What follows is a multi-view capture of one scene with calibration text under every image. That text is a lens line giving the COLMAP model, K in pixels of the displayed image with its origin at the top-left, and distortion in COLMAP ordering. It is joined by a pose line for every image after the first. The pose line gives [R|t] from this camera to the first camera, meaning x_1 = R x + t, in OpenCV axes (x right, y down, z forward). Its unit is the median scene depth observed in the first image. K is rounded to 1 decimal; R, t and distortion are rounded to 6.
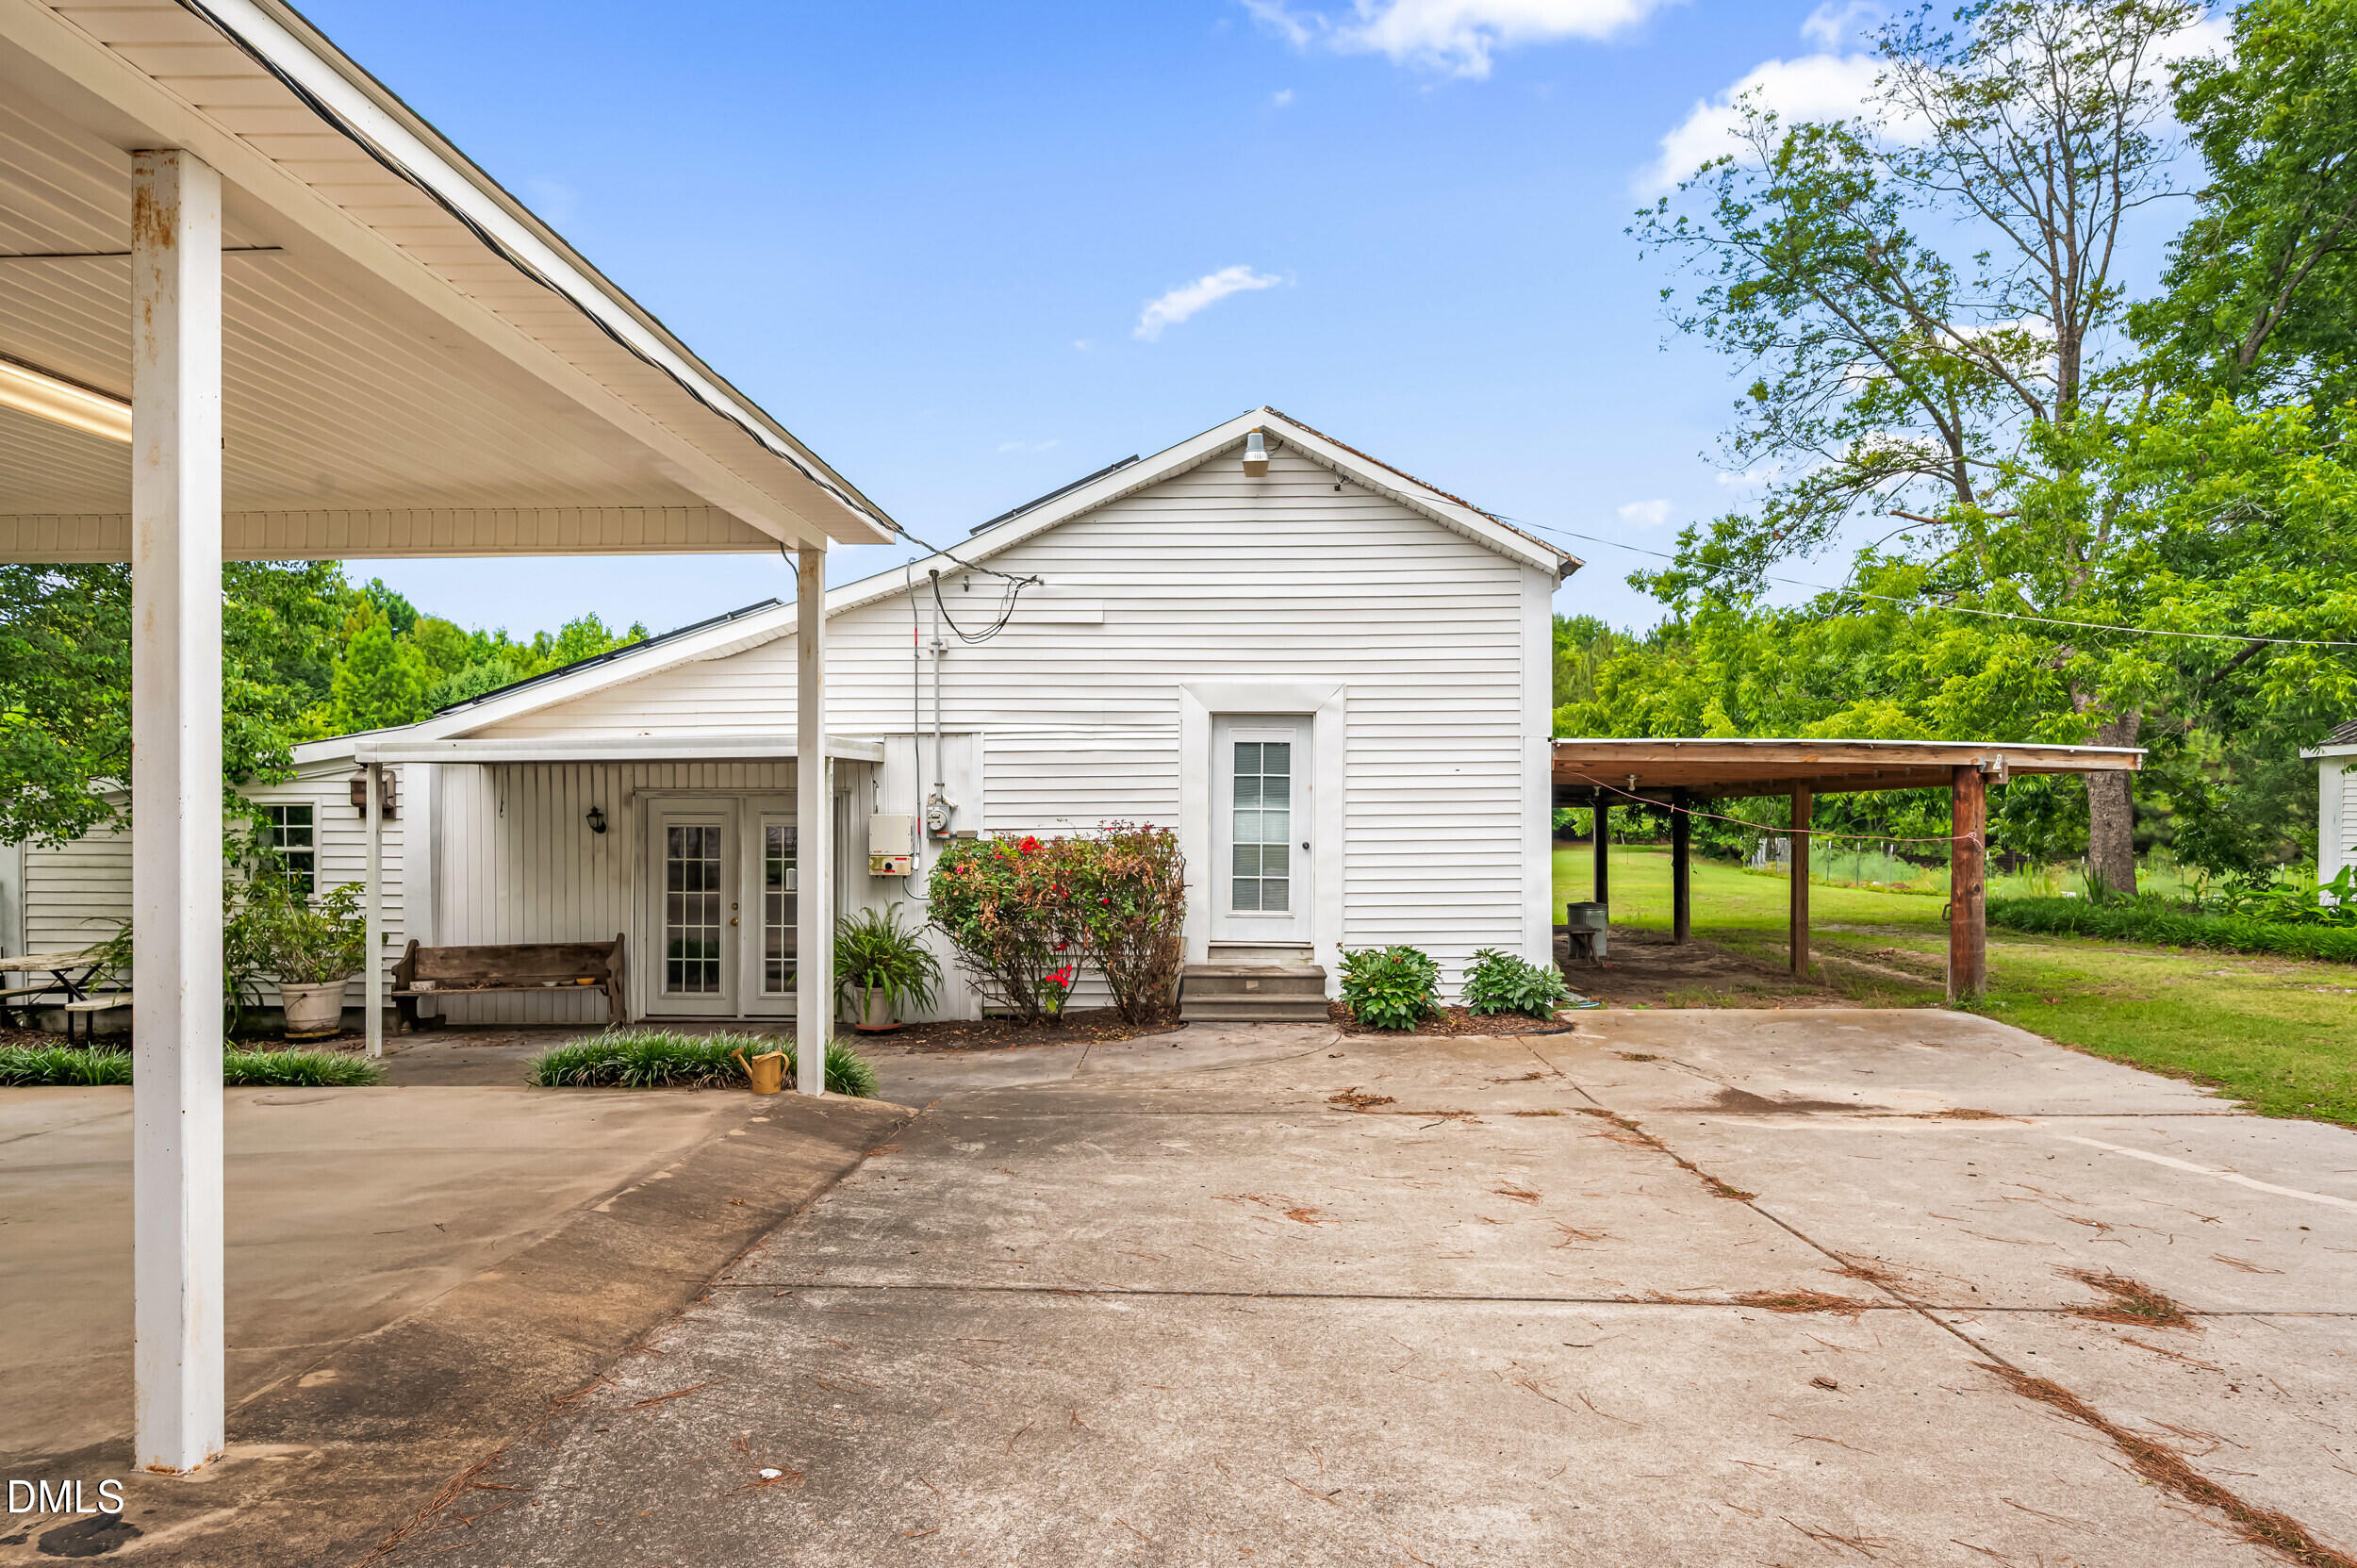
lens RADIAL K [[1353.7, 0, 1182.0], [0, 1353.7, 813.1], [0, 0, 1]] dist [-0.000772, 0.000749]
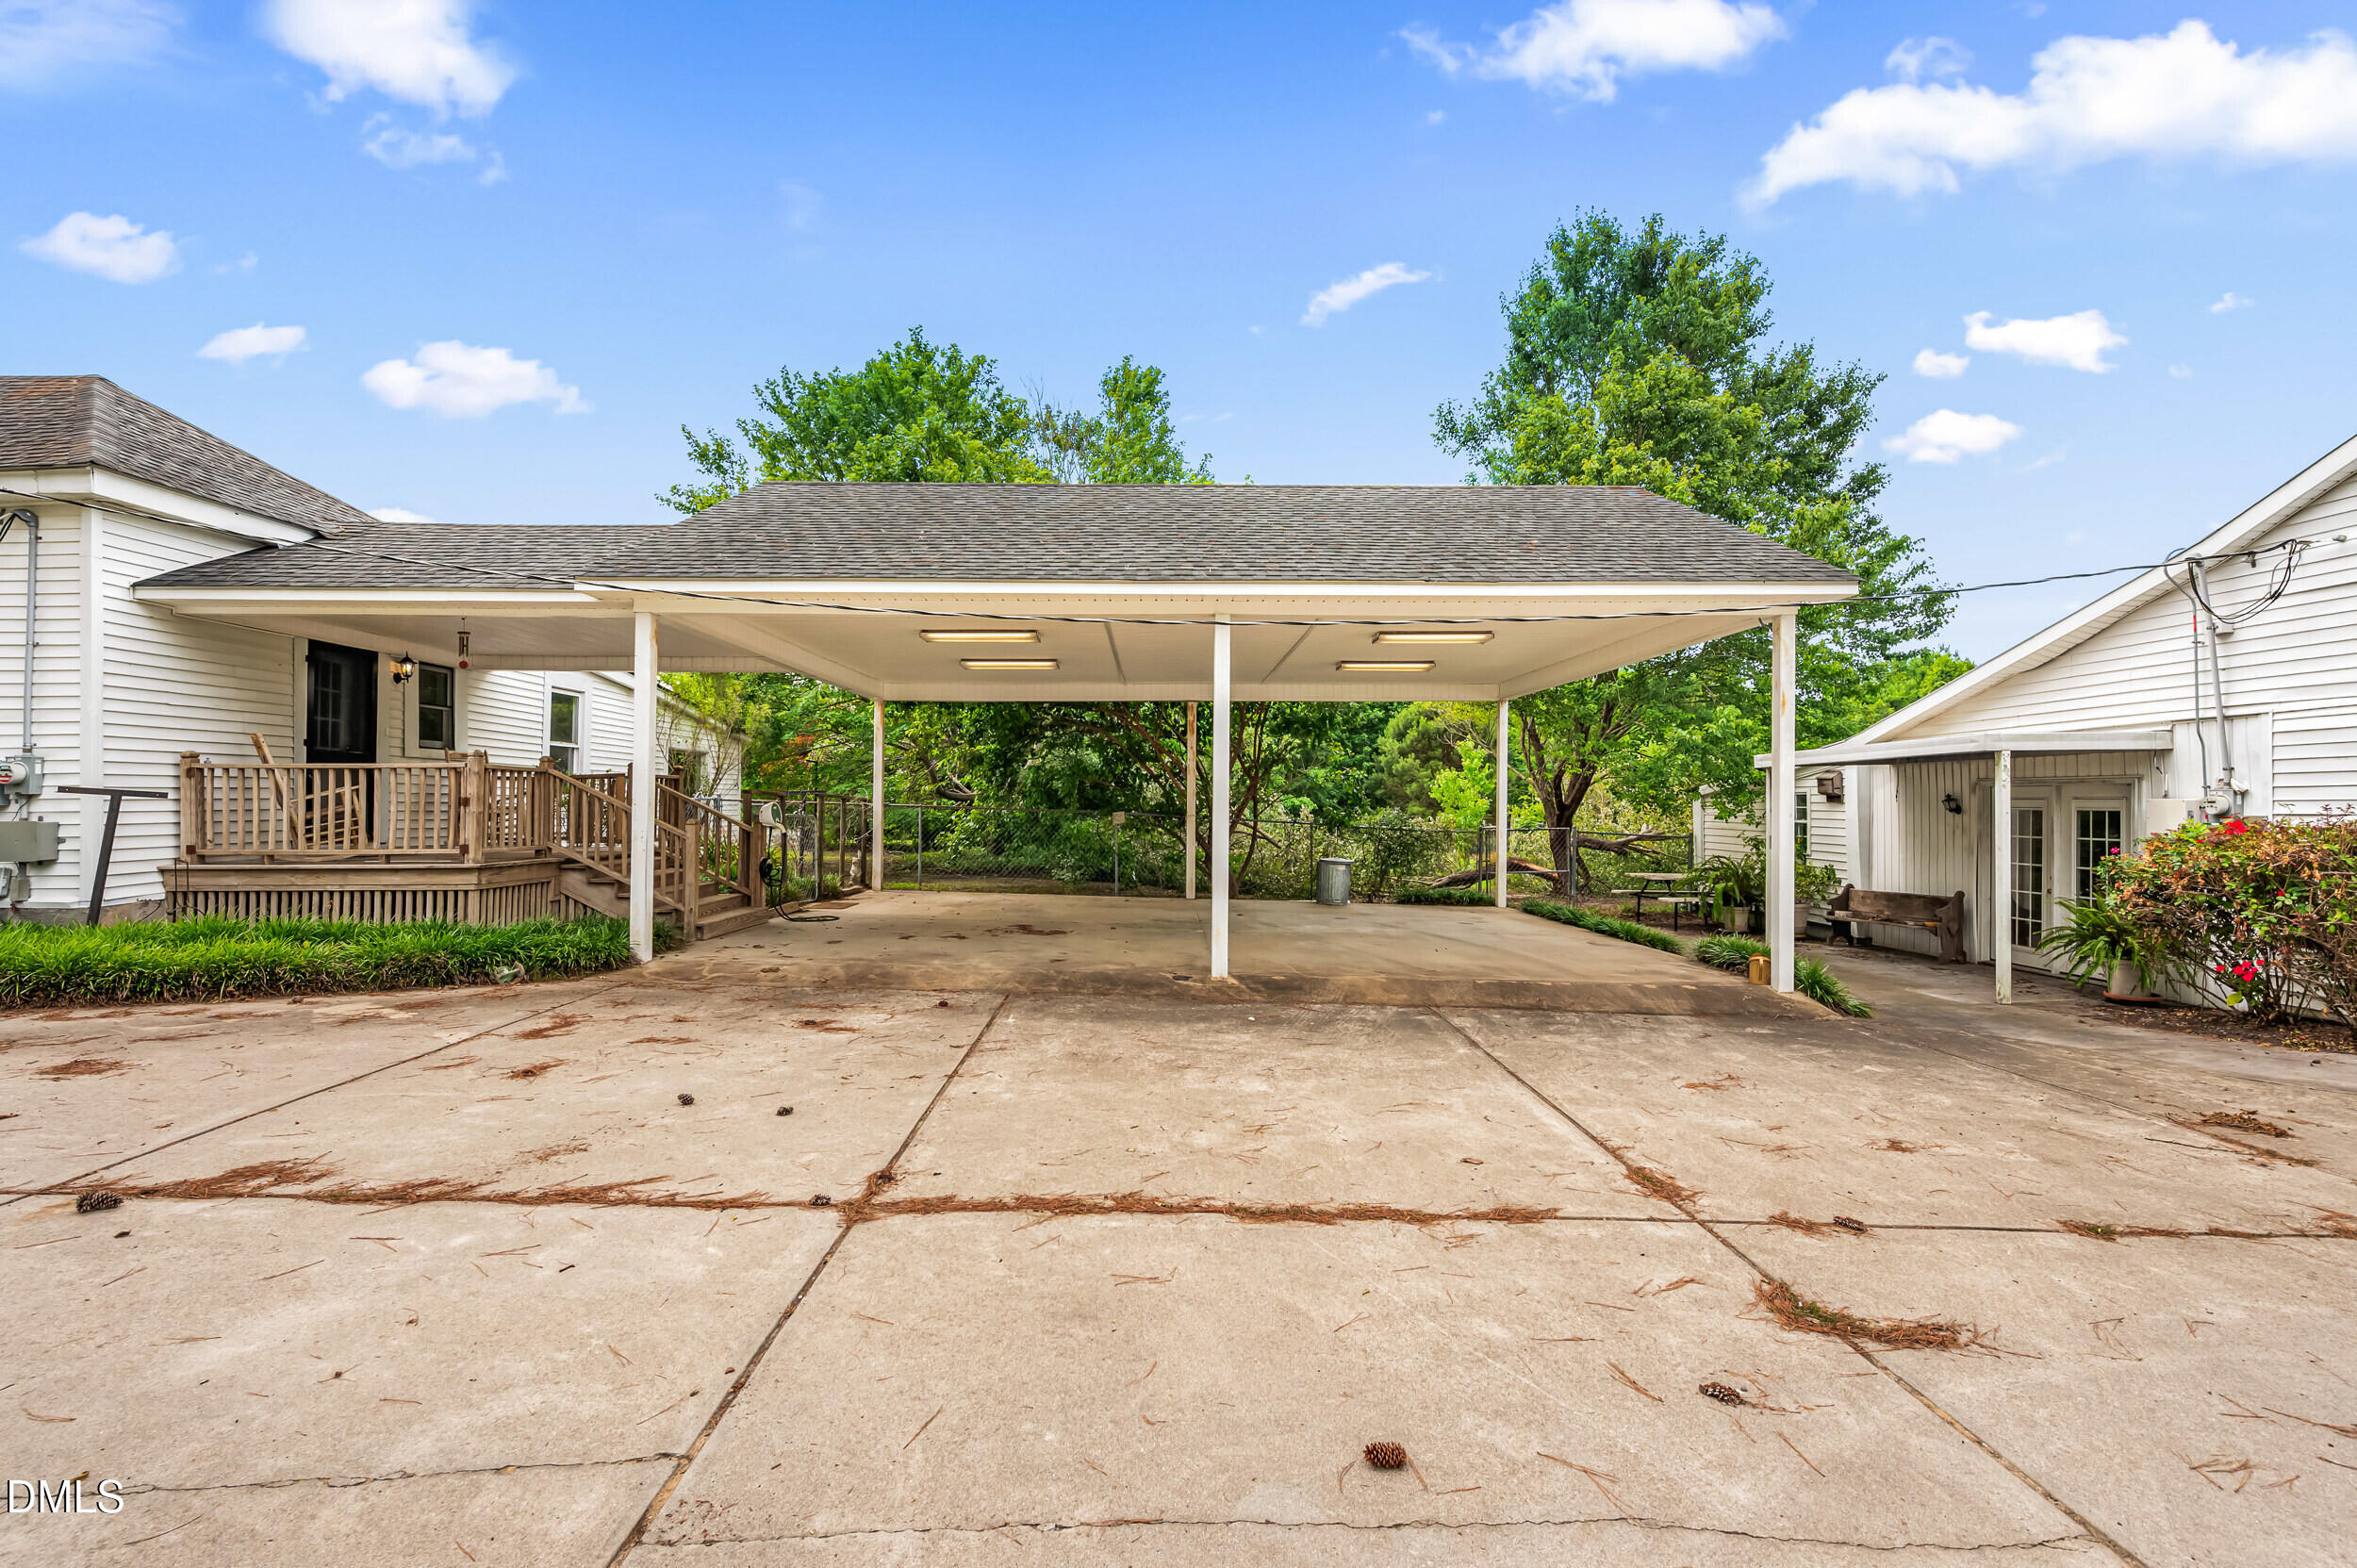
lens RADIAL K [[1029.3, 0, 1178.5], [0, 1029.3, 784.0], [0, 0, 1]] dist [0.001419, 0.000347]
pose [[0.059393, -0.017033, -0.998089, 0.529658], [-0.001553, 0.999852, -0.017155, 0.004203], [0.998233, 0.002569, 0.059358, 0.193279]]
